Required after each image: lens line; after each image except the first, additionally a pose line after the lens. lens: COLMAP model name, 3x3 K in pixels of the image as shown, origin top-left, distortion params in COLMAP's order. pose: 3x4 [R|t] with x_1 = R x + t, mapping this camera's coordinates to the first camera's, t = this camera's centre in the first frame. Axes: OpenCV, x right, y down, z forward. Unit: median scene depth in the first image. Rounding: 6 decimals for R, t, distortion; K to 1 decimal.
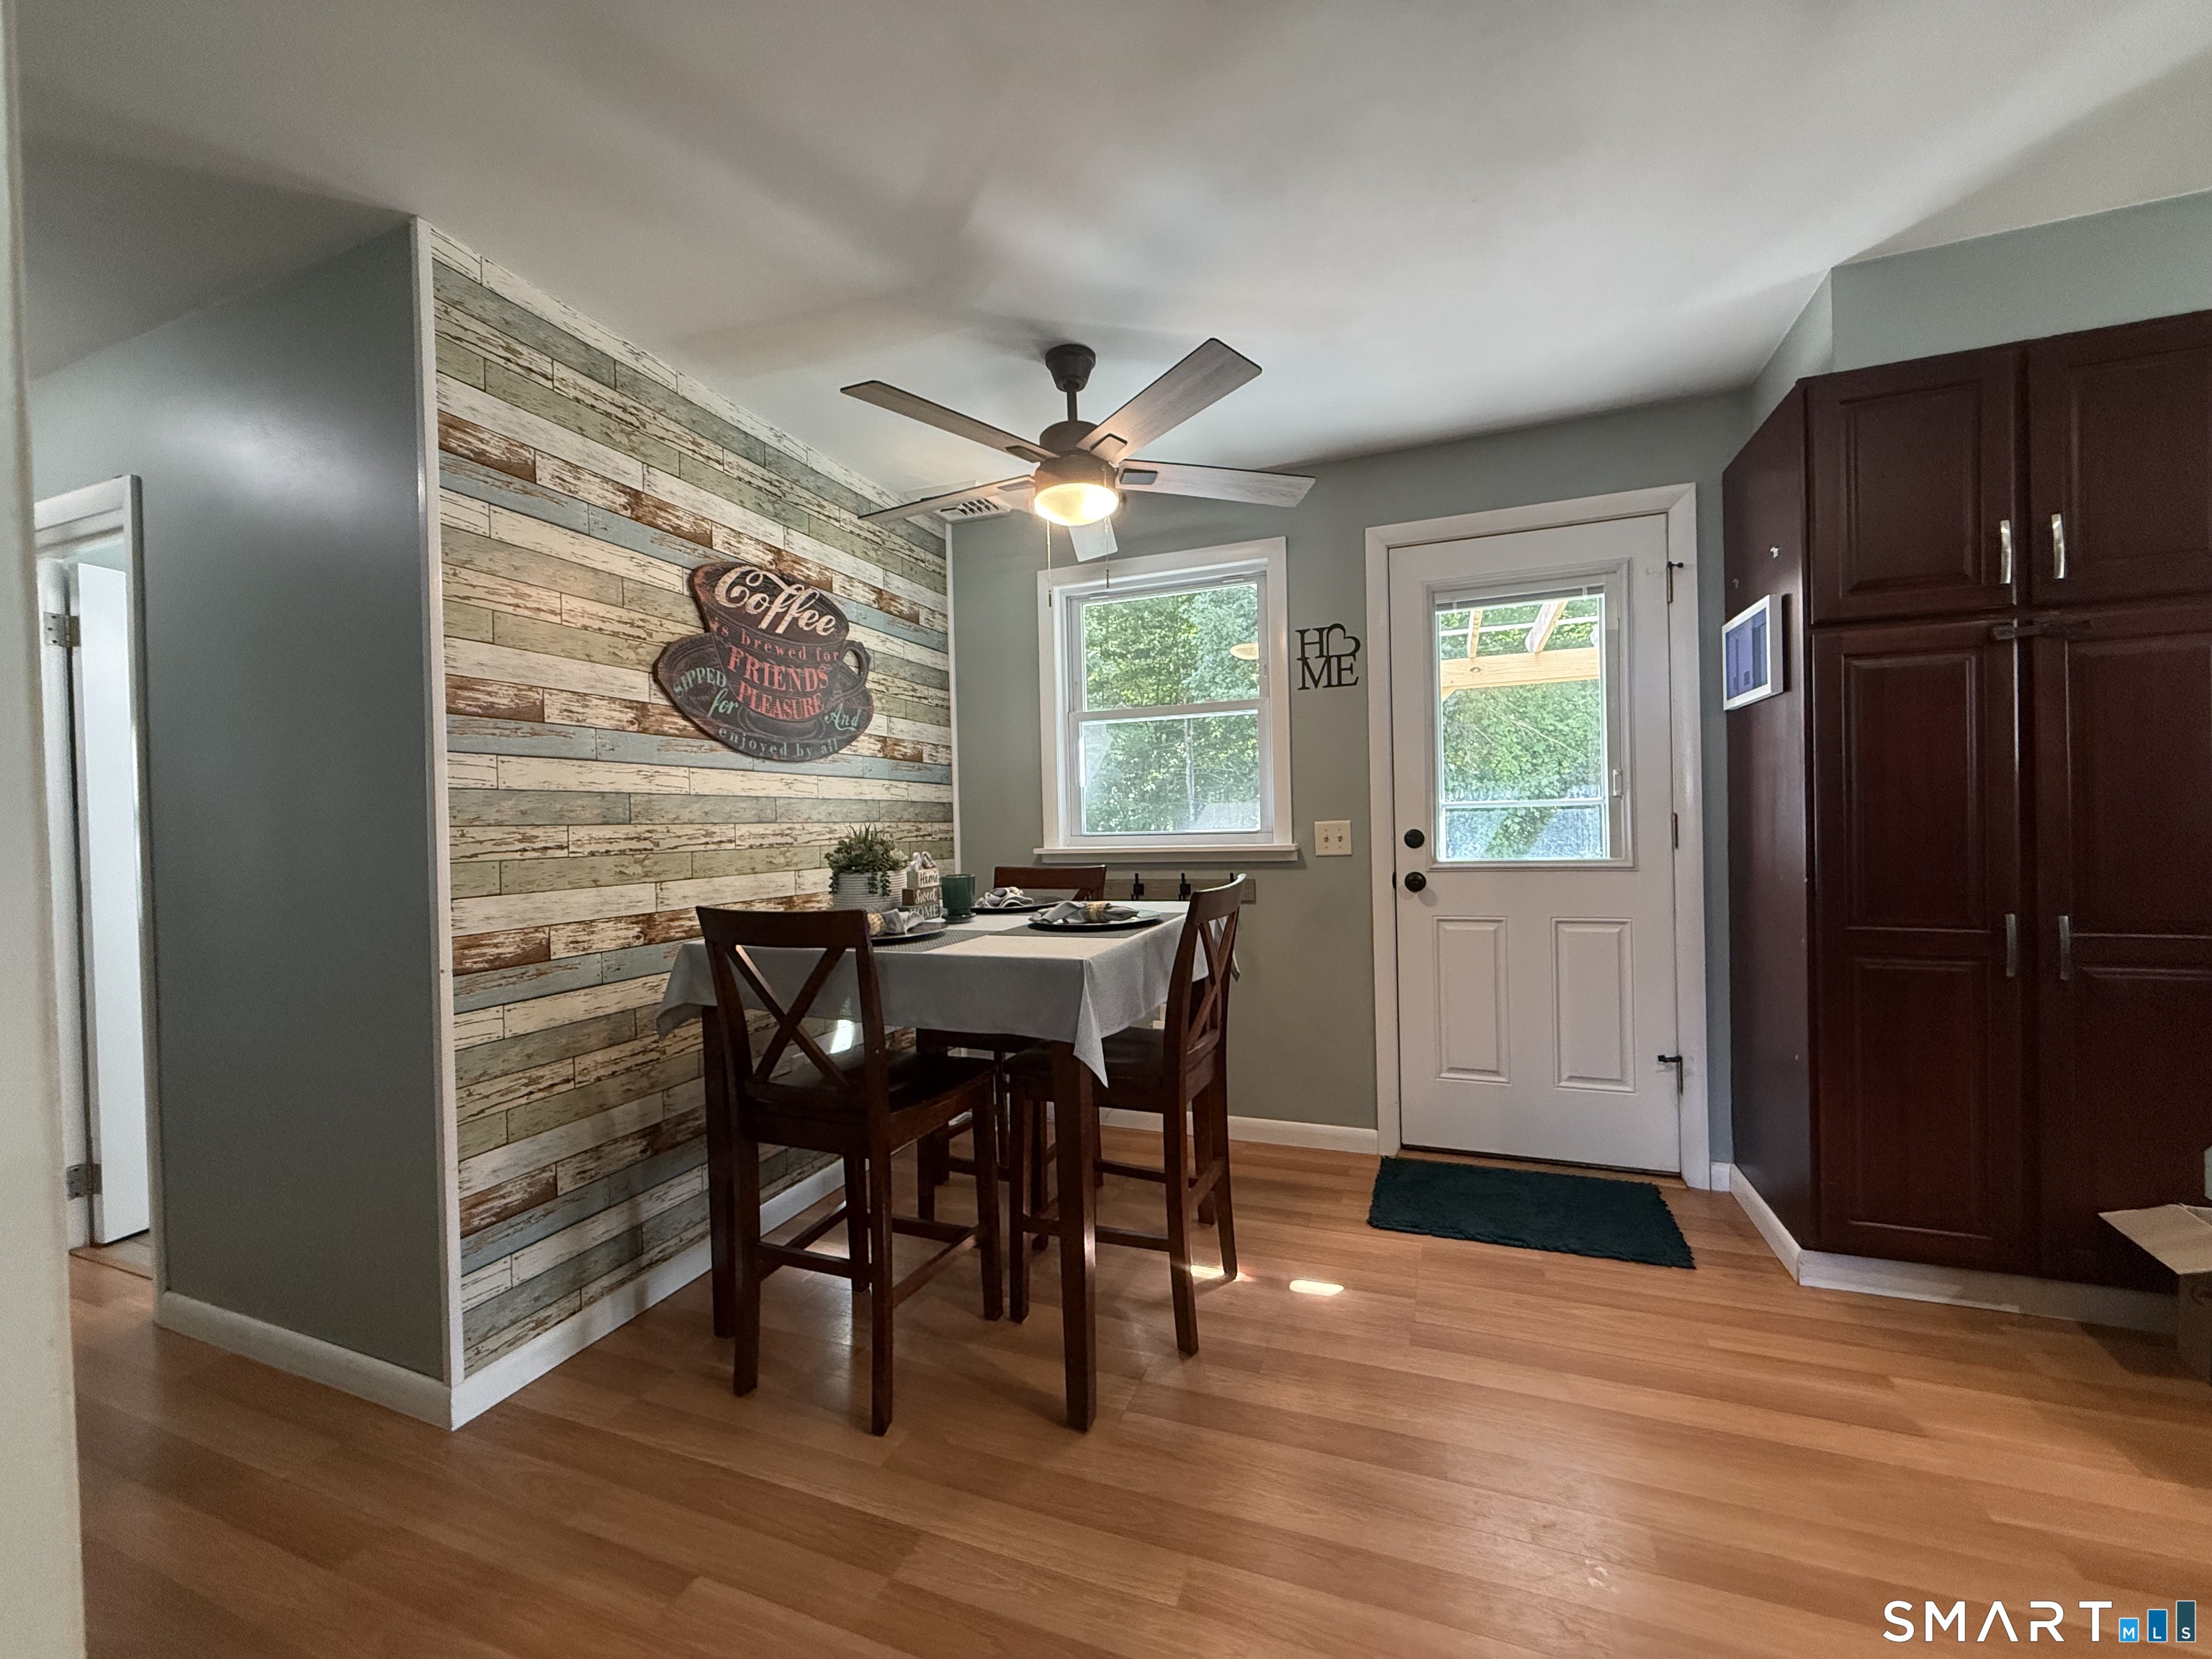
lens RADIAL K [[881.8, 0, 1101.1], [0, 881.8, 830.2], [0, 0, 1]] dist [0.000190, -0.000163]
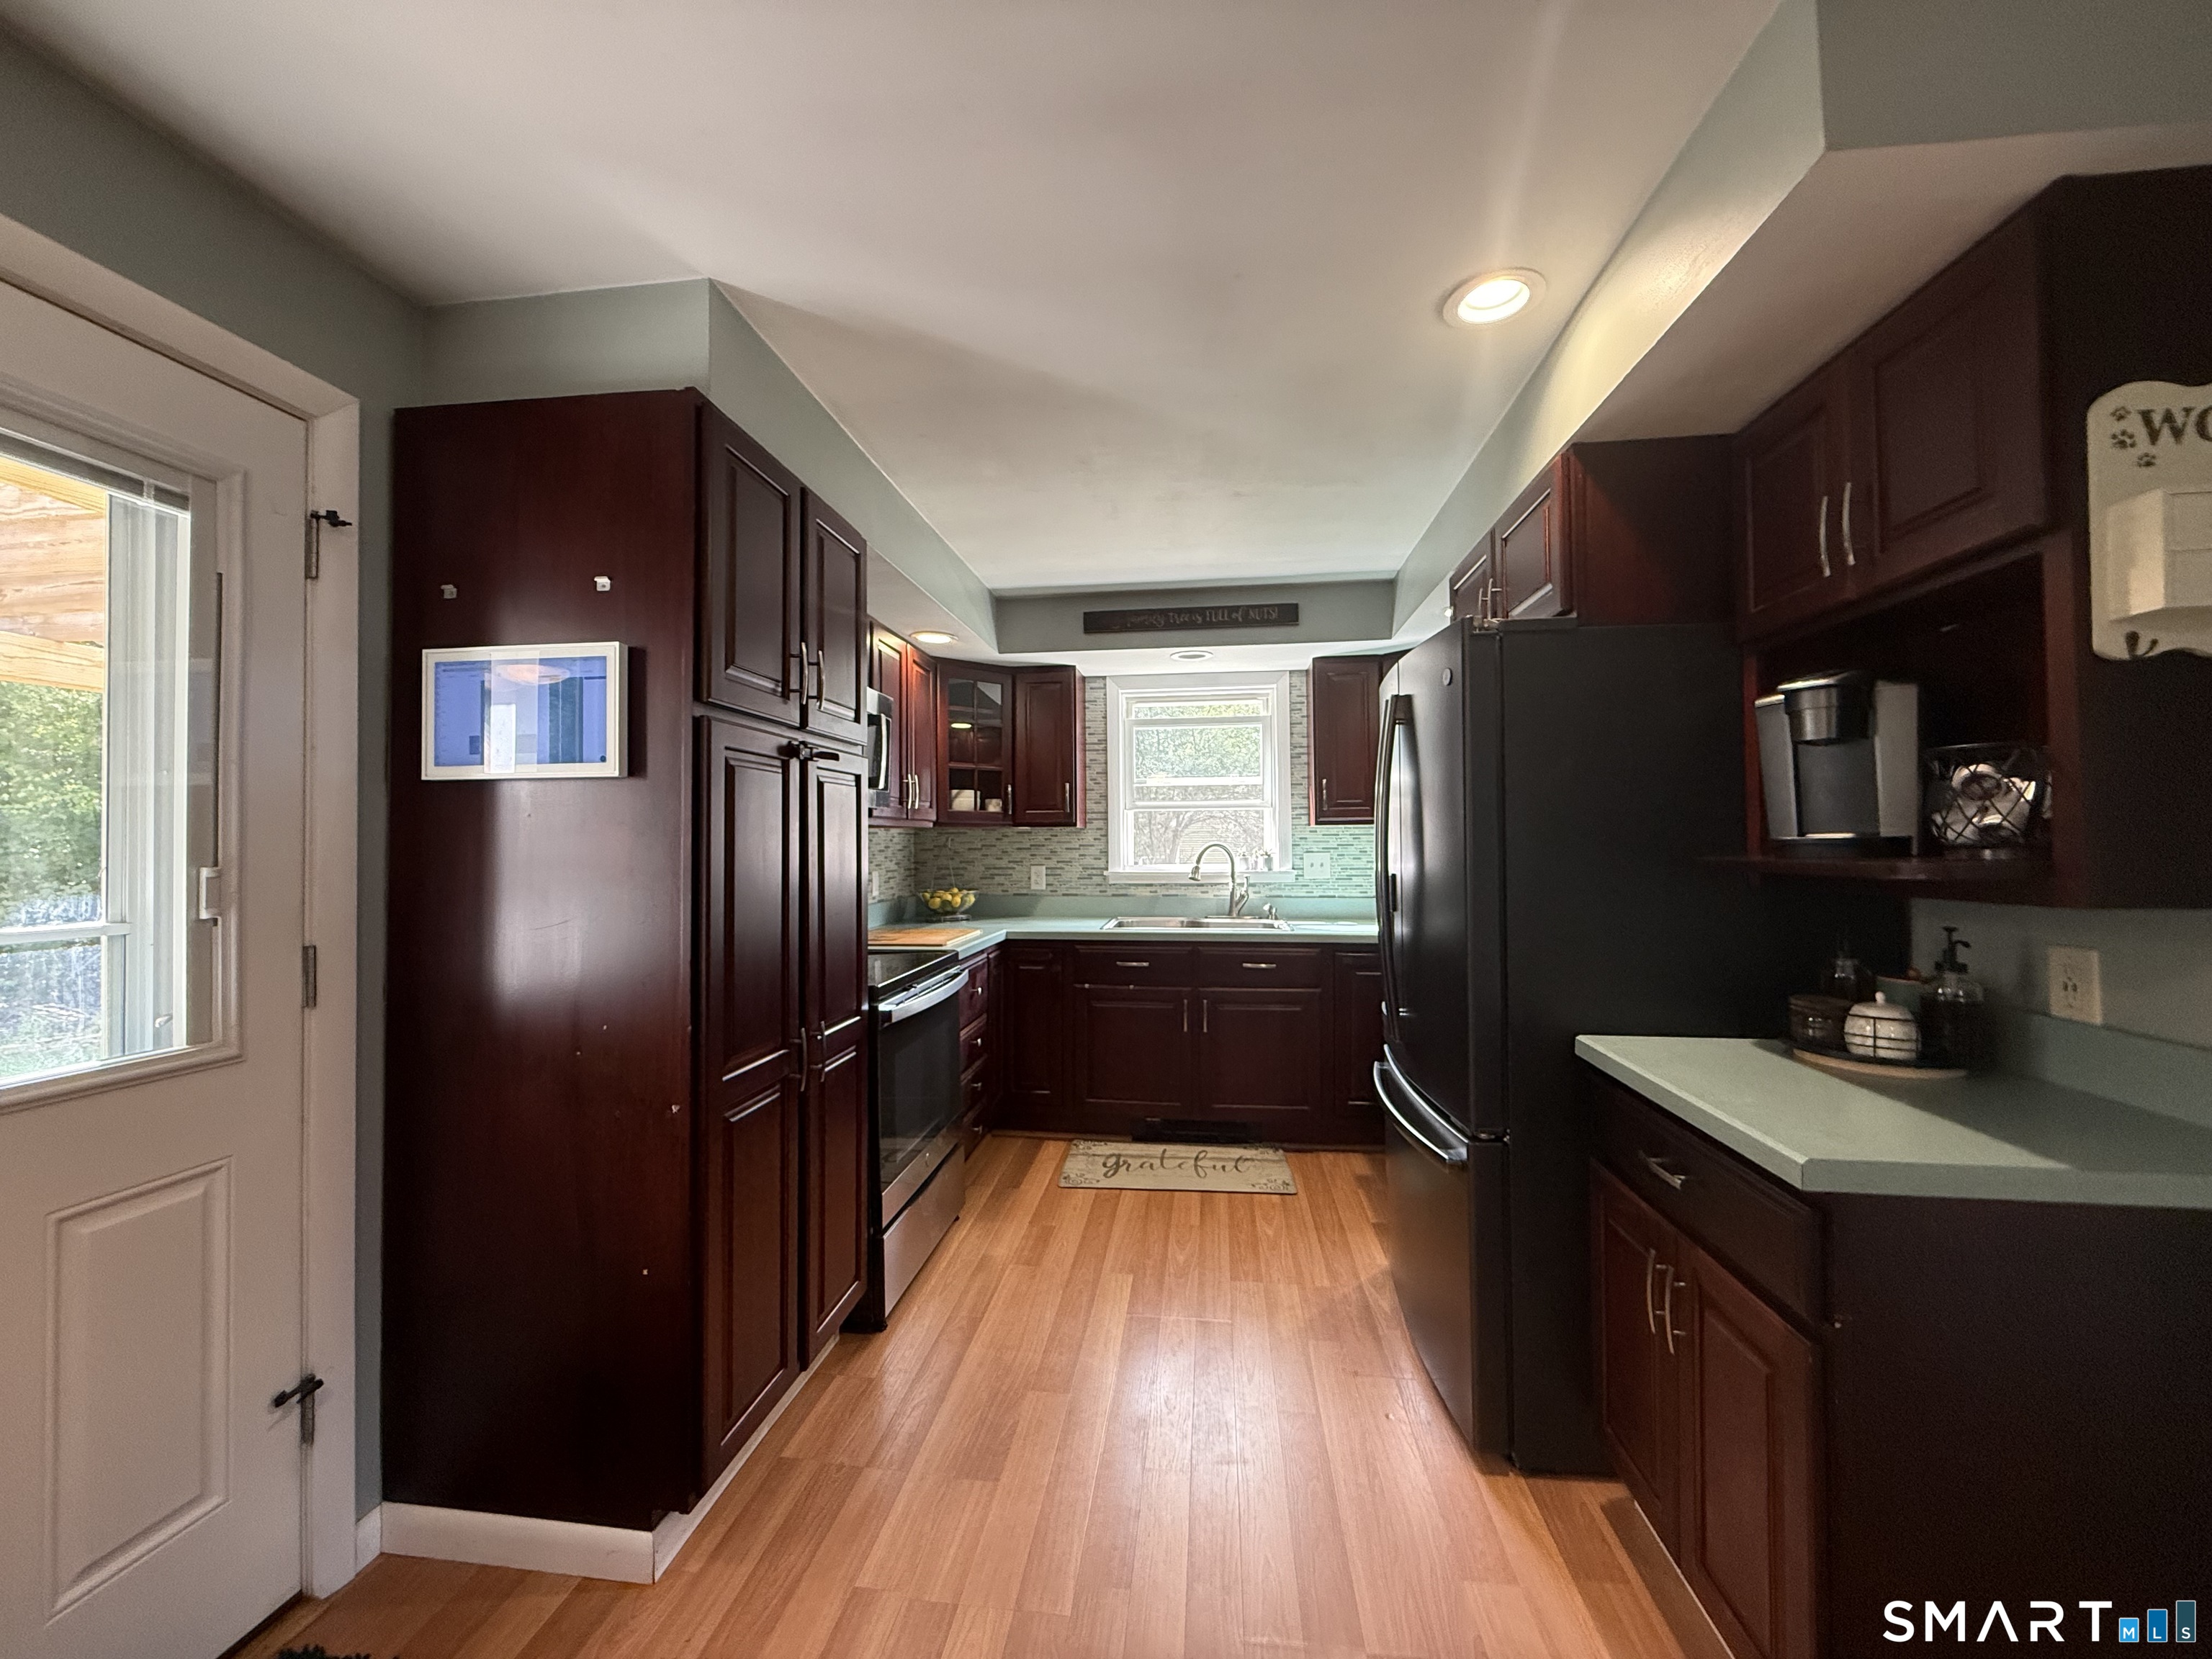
lens RADIAL K [[881.2, 0, 1103.0], [0, 881.2, 829.8], [0, 0, 1]] dist [0.001261, -0.000465]
pose [[-0.244704, 0.043145, 0.968637, -0.031376], [0.021394, 0.999007, -0.039093, -0.060619], [-0.969362, 0.011157, -0.245384, 0.644125]]
